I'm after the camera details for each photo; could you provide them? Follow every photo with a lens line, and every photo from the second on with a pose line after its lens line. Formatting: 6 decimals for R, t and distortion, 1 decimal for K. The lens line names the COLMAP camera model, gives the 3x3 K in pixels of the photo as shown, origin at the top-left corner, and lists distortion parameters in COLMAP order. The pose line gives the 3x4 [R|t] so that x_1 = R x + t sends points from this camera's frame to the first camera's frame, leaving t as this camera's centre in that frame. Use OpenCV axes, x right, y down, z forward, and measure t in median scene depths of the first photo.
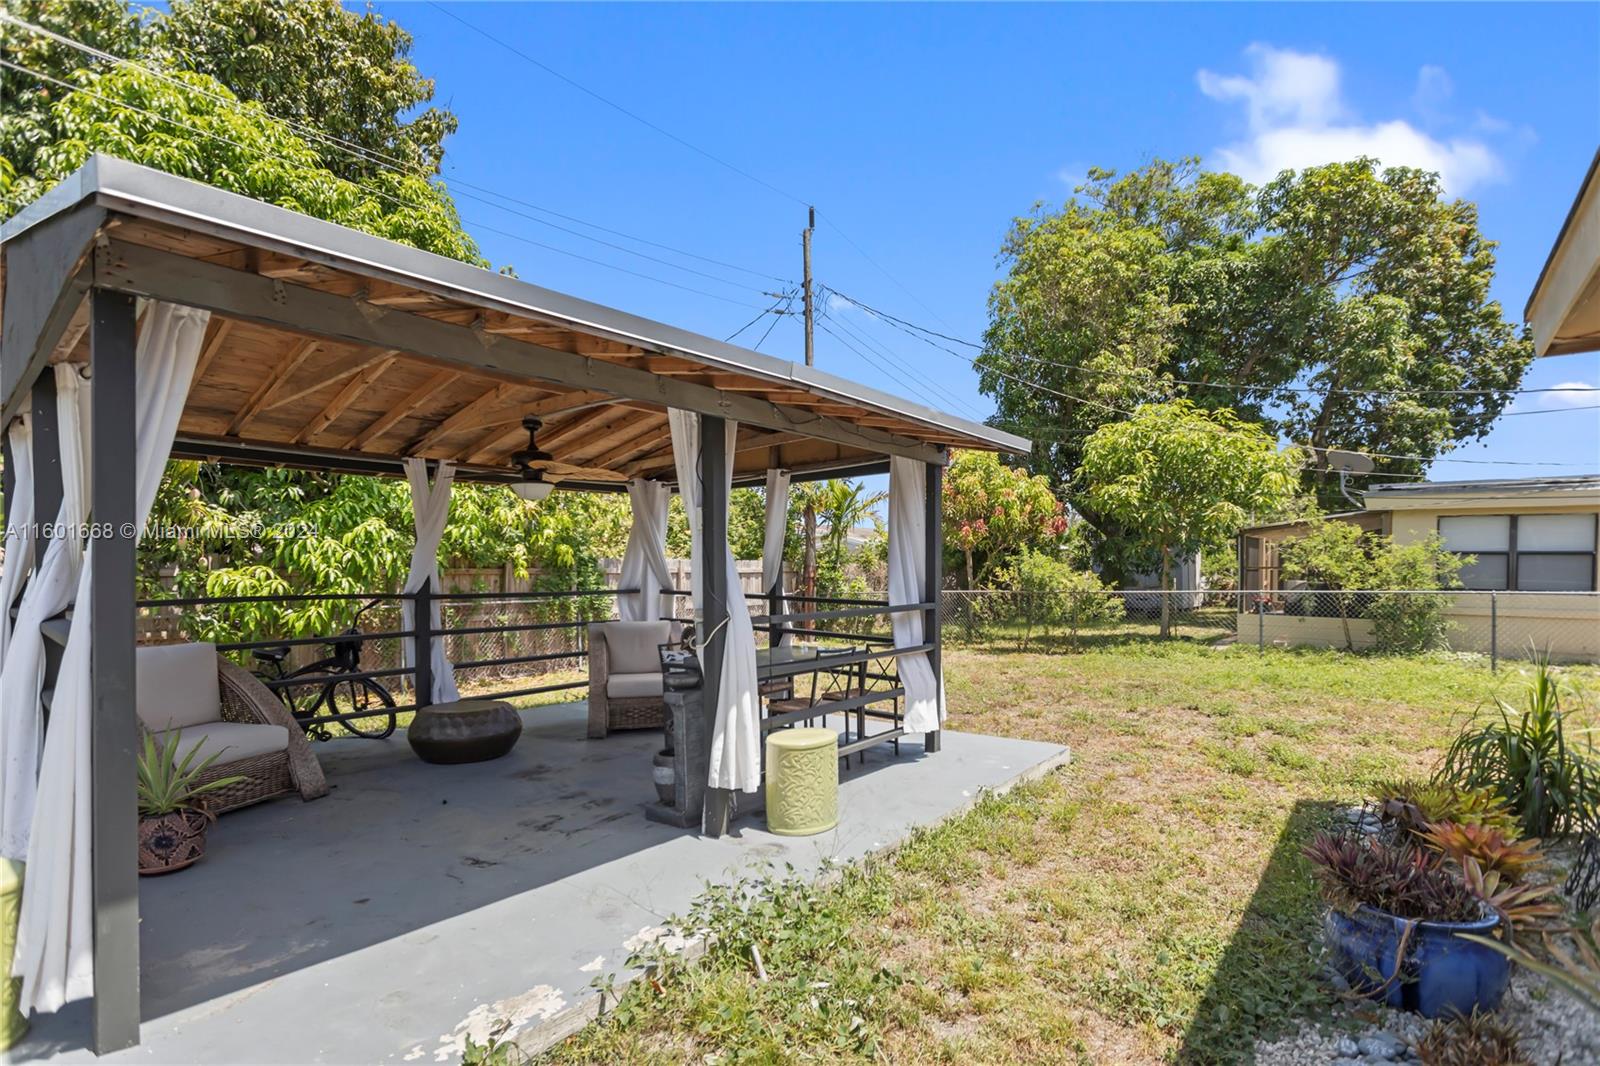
lens RADIAL K [[758.7, 0, 797.6], [0, 758.7, 554.6], [0, 0, 1]] dist [-0.002409, -0.000430]
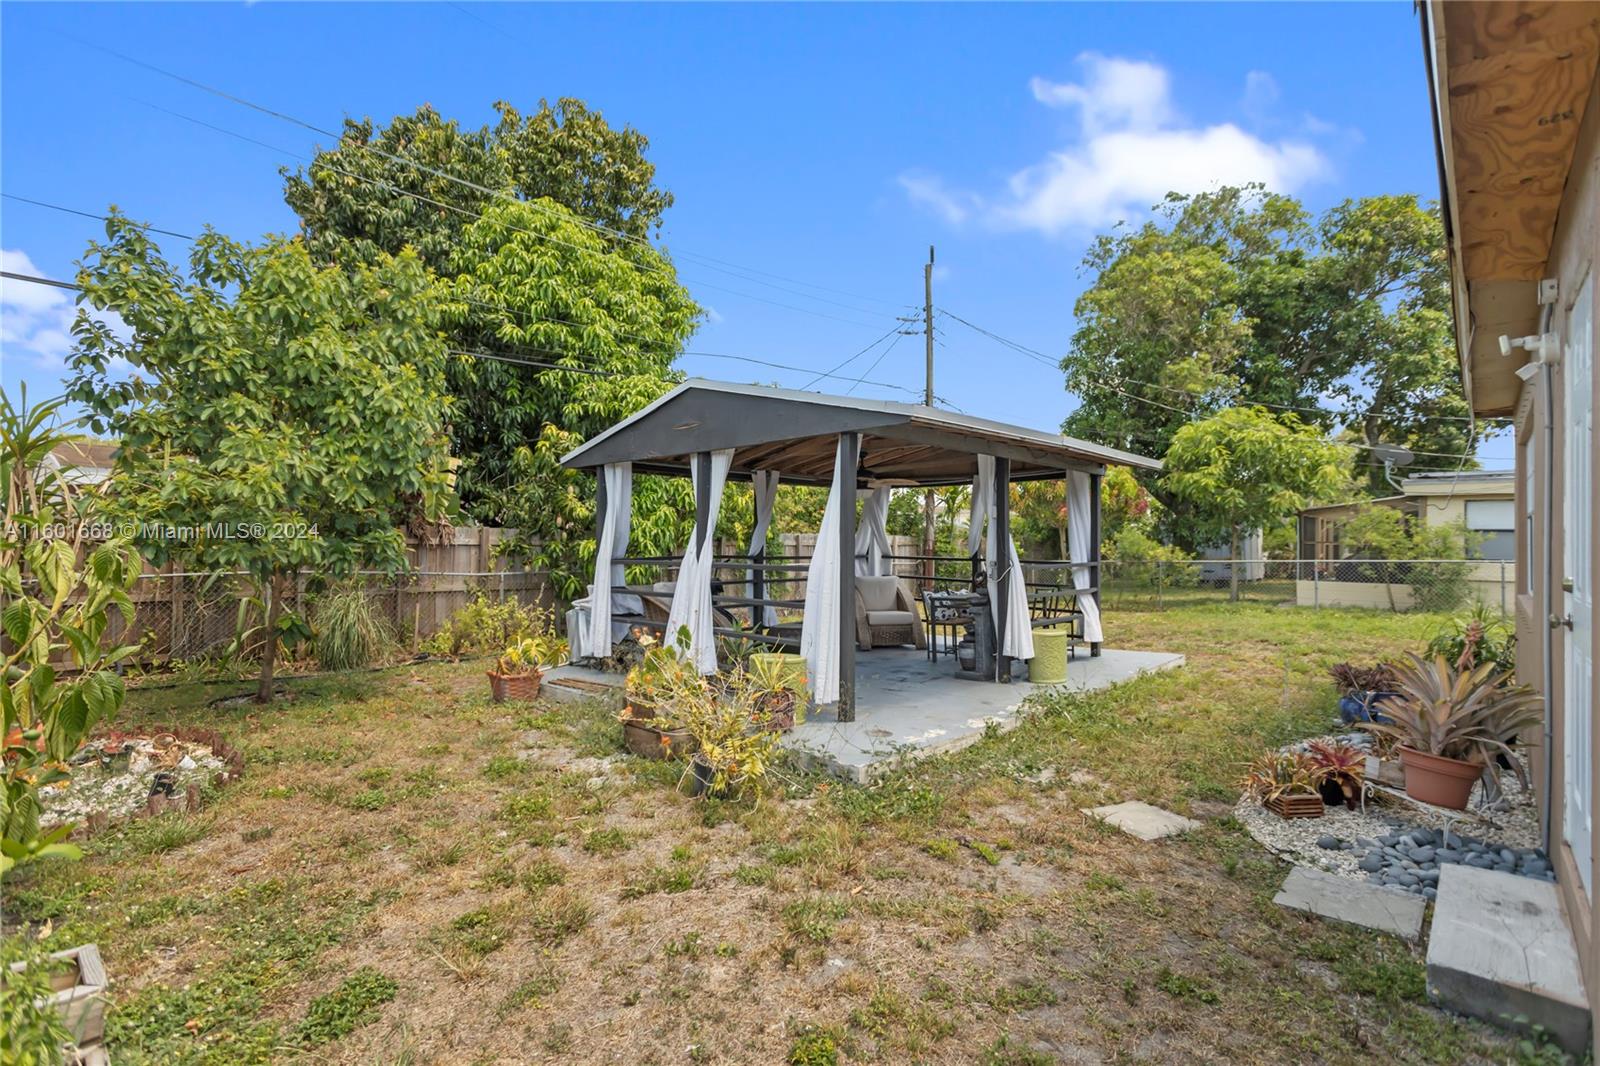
lens RADIAL K [[734.7, 0, 796.1], [0, 734.7, 527.5], [0, 0, 1]] dist [-0.010352, 0.000487]
pose [[0.997394, 0.001212, -0.072142, -0.213713], [-0.001486, 0.999992, -0.003742, -0.000478], [0.072136, 0.003840, 0.997387, -0.356120]]
